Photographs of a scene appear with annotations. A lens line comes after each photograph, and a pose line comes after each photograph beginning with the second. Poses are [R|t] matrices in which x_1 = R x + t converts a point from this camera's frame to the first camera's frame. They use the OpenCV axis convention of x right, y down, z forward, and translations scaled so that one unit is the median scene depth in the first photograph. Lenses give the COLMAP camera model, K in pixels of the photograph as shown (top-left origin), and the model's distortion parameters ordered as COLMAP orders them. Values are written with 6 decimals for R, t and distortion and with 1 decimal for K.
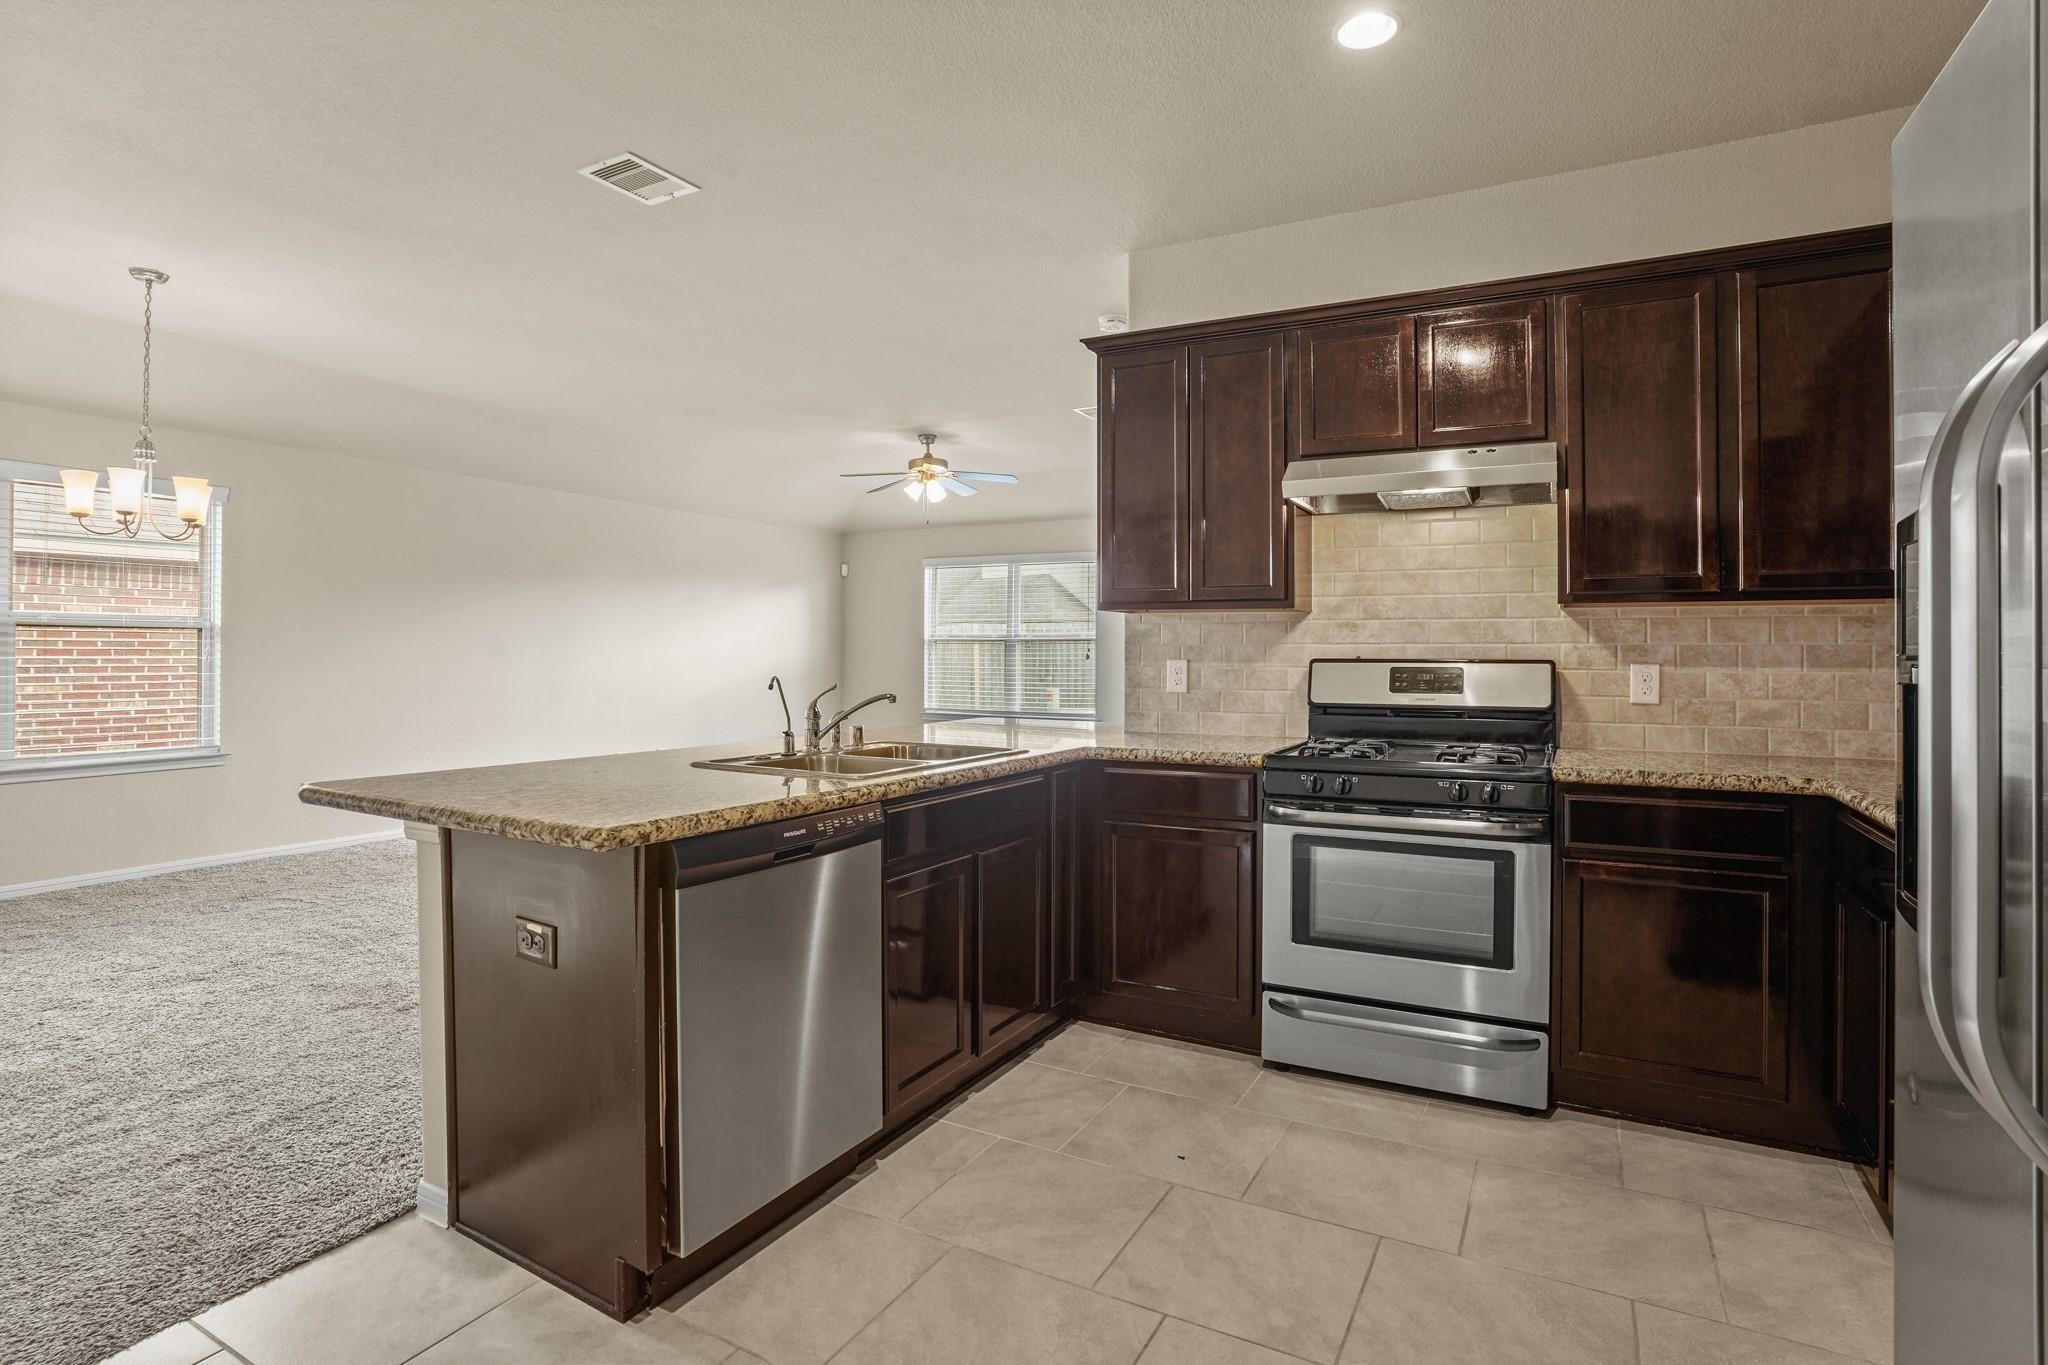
lens RADIAL K [[1007.7, 0, 1016.3], [0, 1007.7, 685.0], [0, 0, 1]] dist [0.001037, 0.000766]
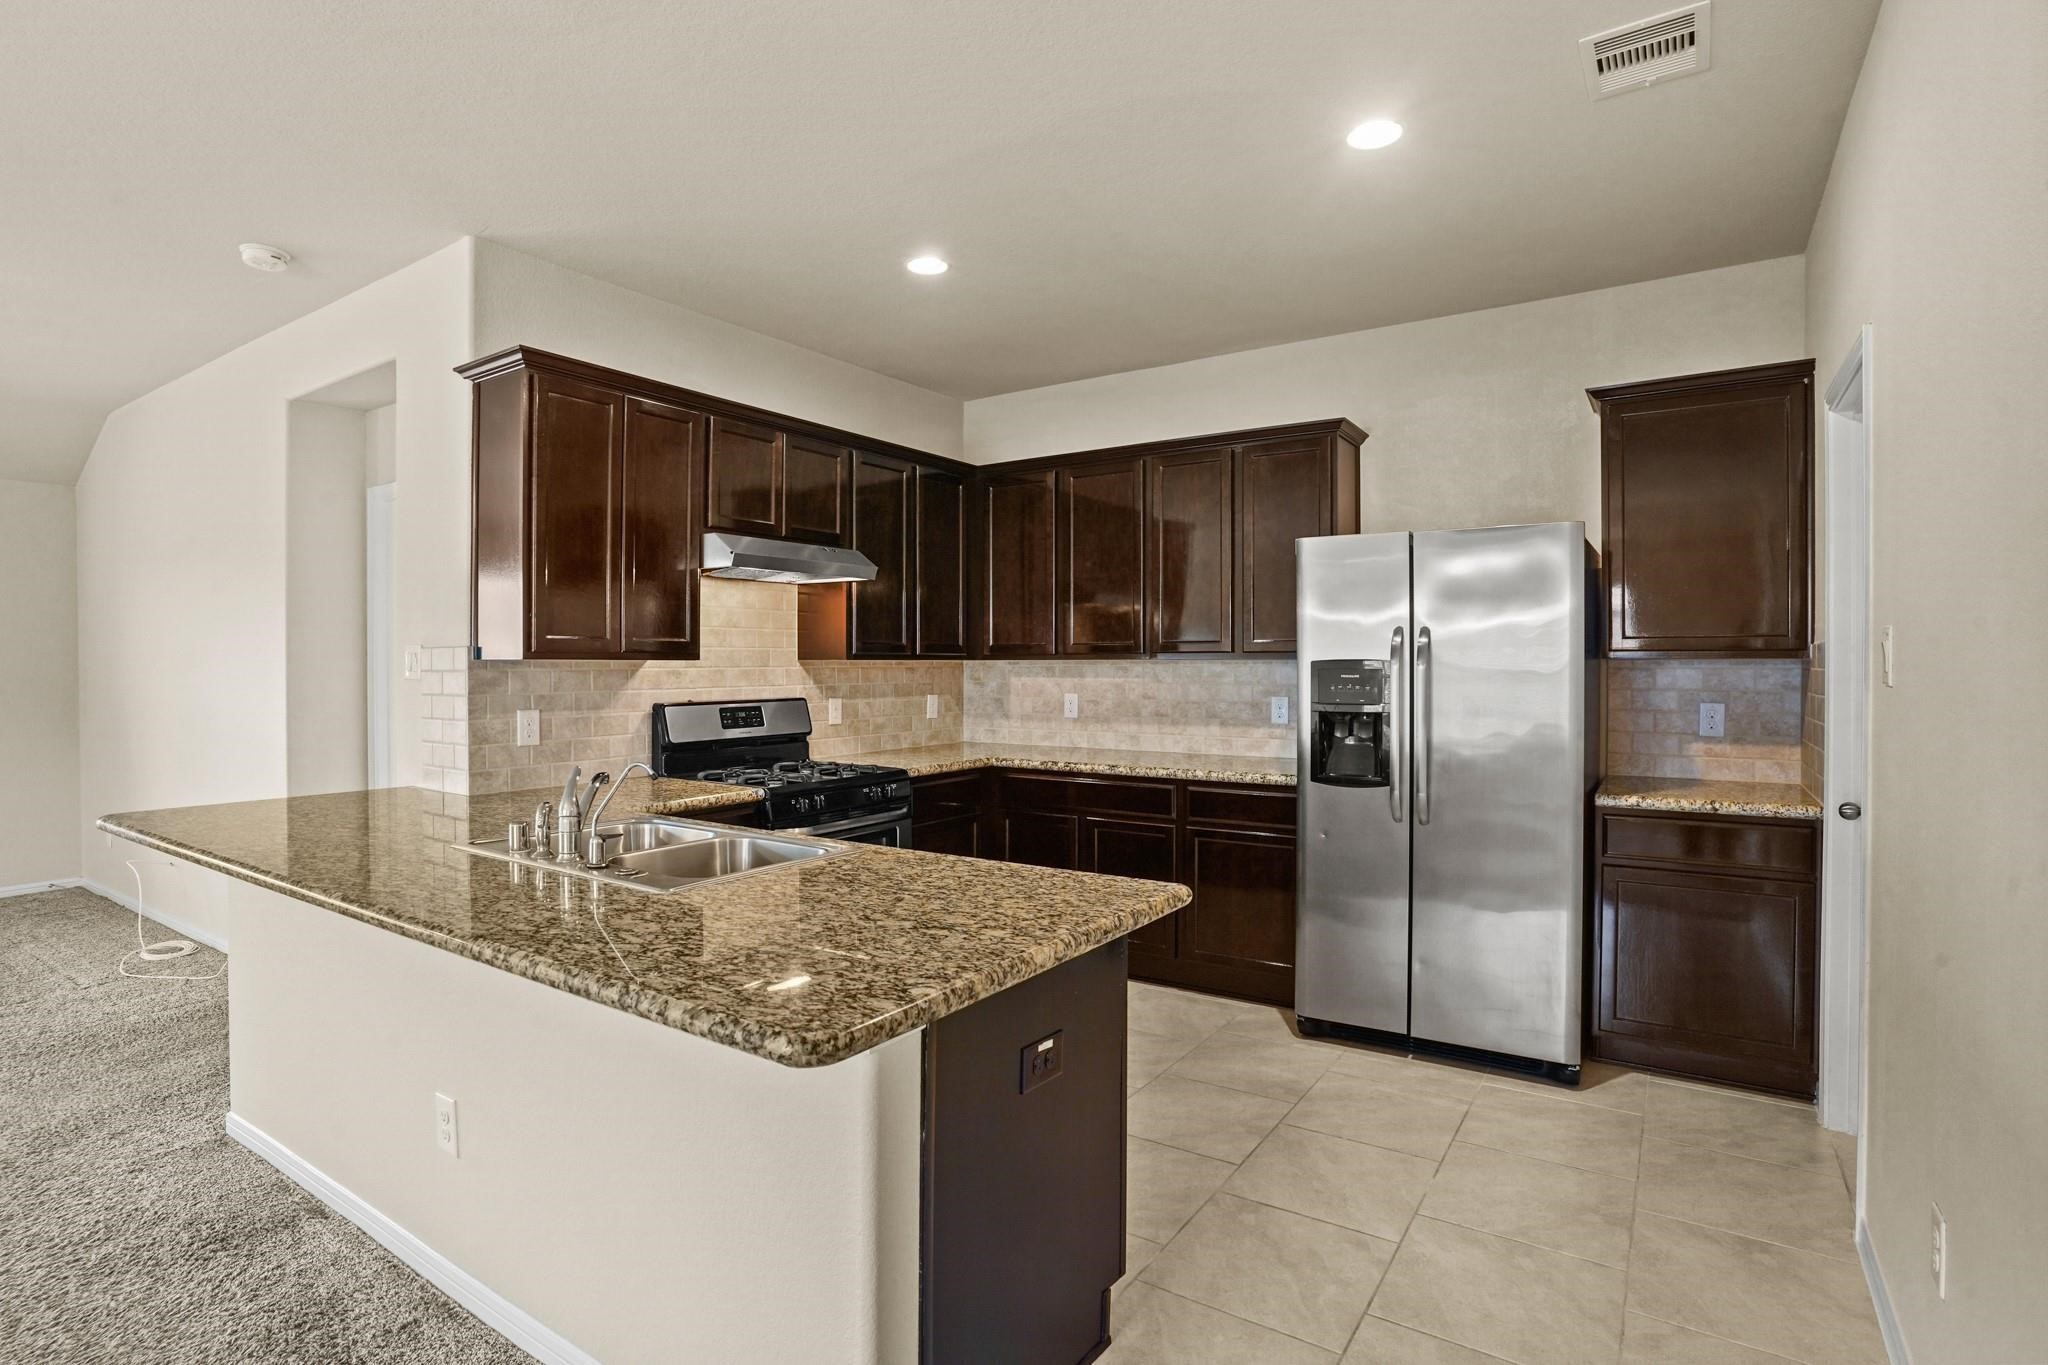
lens RADIAL K [[1035.6, 0, 1024.2], [0, 1035.6, 664.3], [0, 0, 1]] dist [-0.017974, 0.000561]
pose [[0.143824, -0.007234, 0.989577, -0.791578], [0.034373, 0.999406, 0.002311, -0.059366], [-0.989006, 0.033683, 0.143987, 0.454027]]
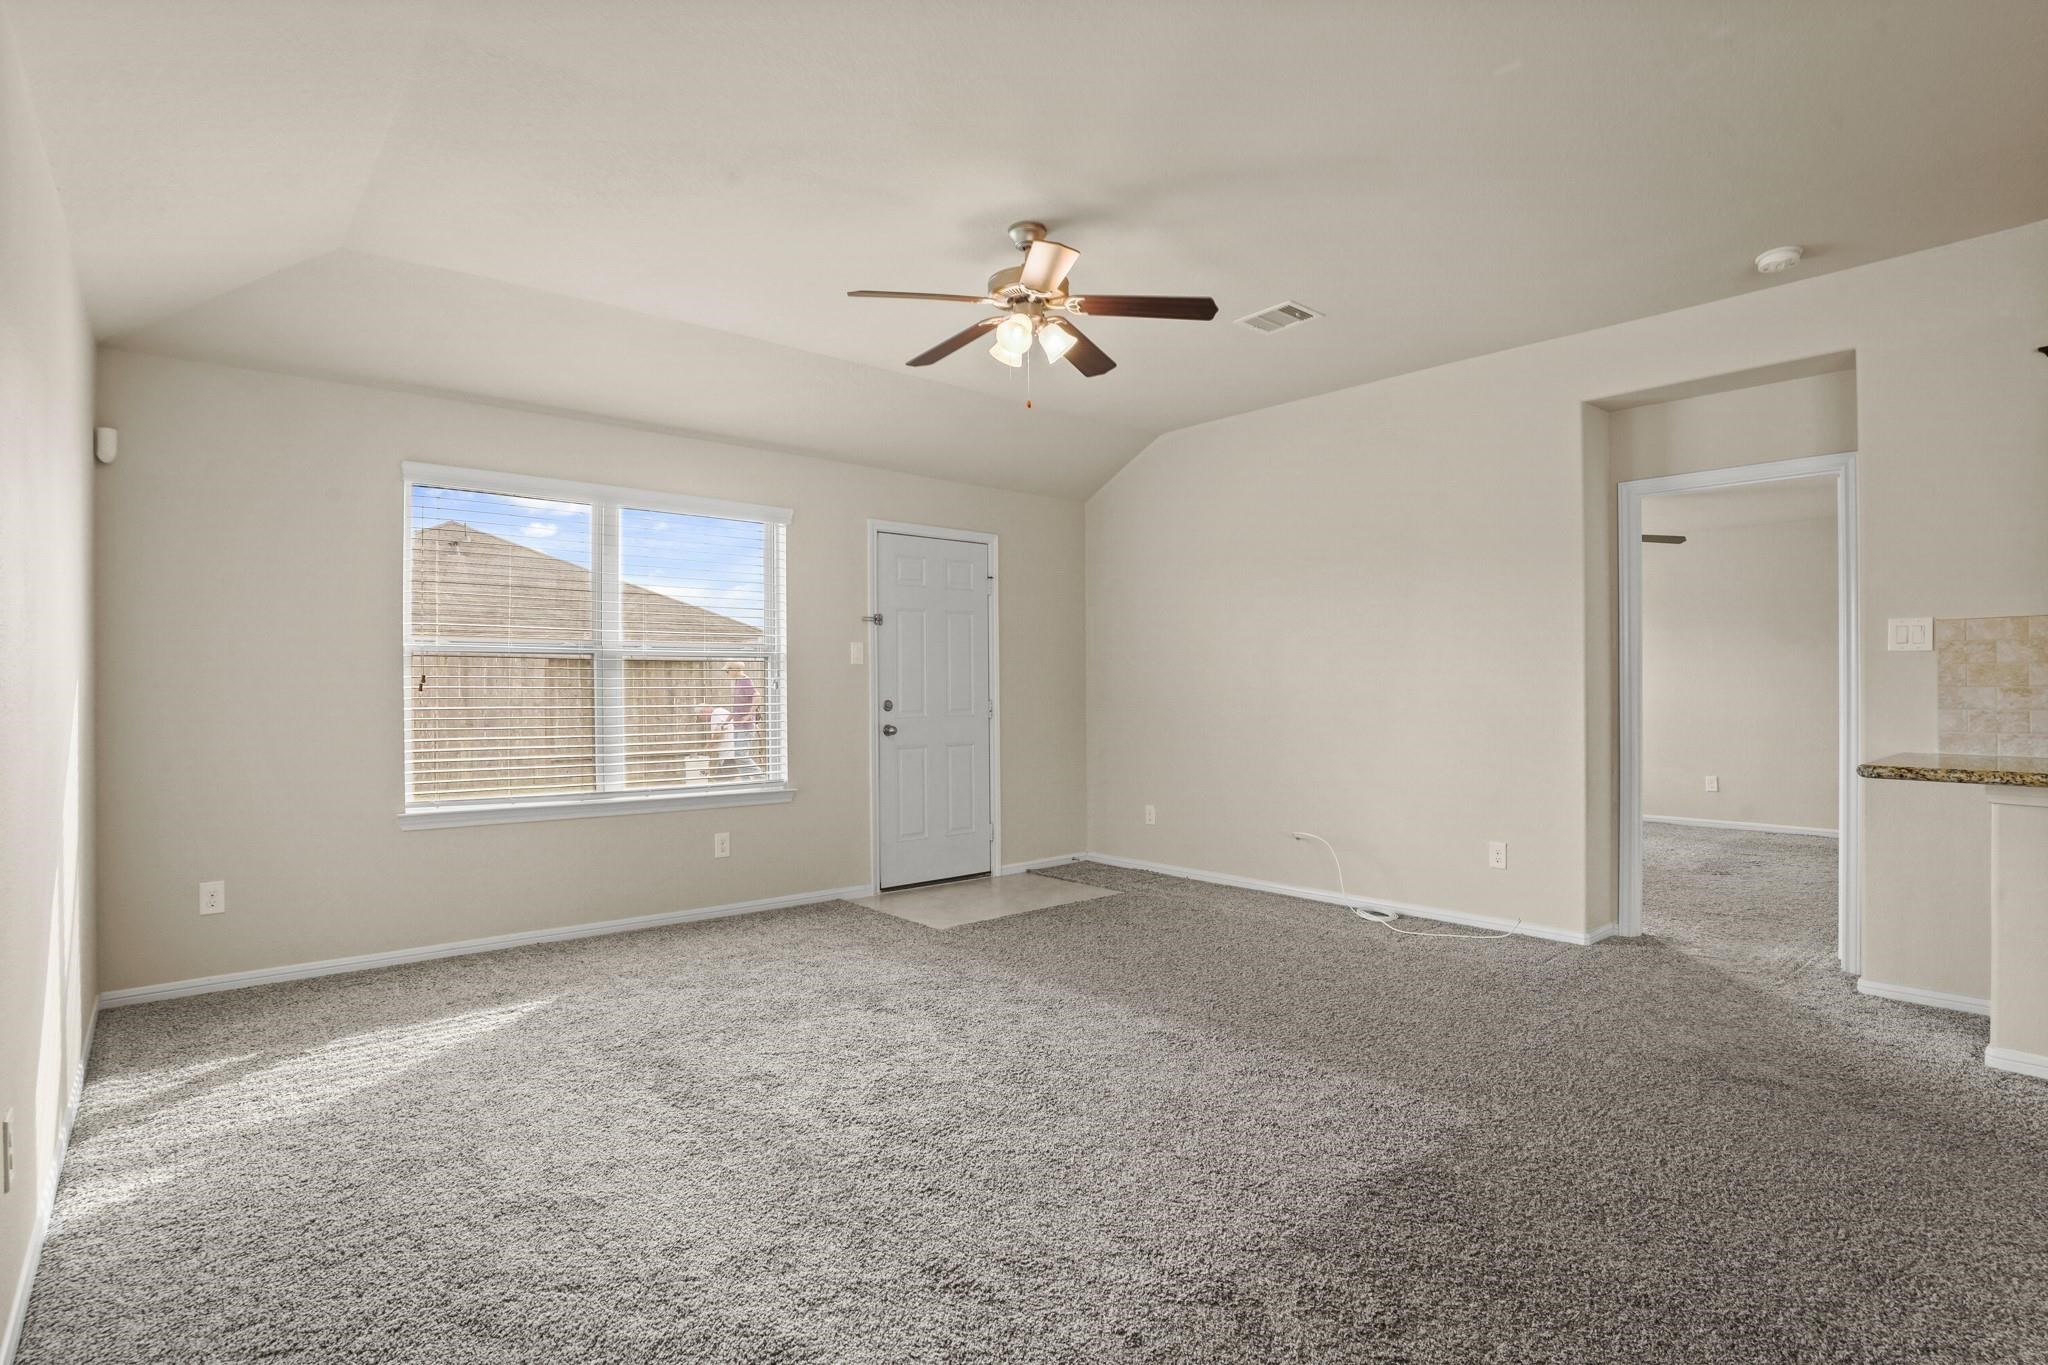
lens RADIAL K [[1007.7, 0, 1016.3], [0, 1007.7, 685.0], [0, 0, 1]] dist [0.001037, 0.000766]
pose [[0.358603, 0.001012, 0.933490, -1.226807], [0.033788, 0.999330, -0.014063, -0.040764], [-0.932879, 0.036584, 0.358328, 1.811459]]
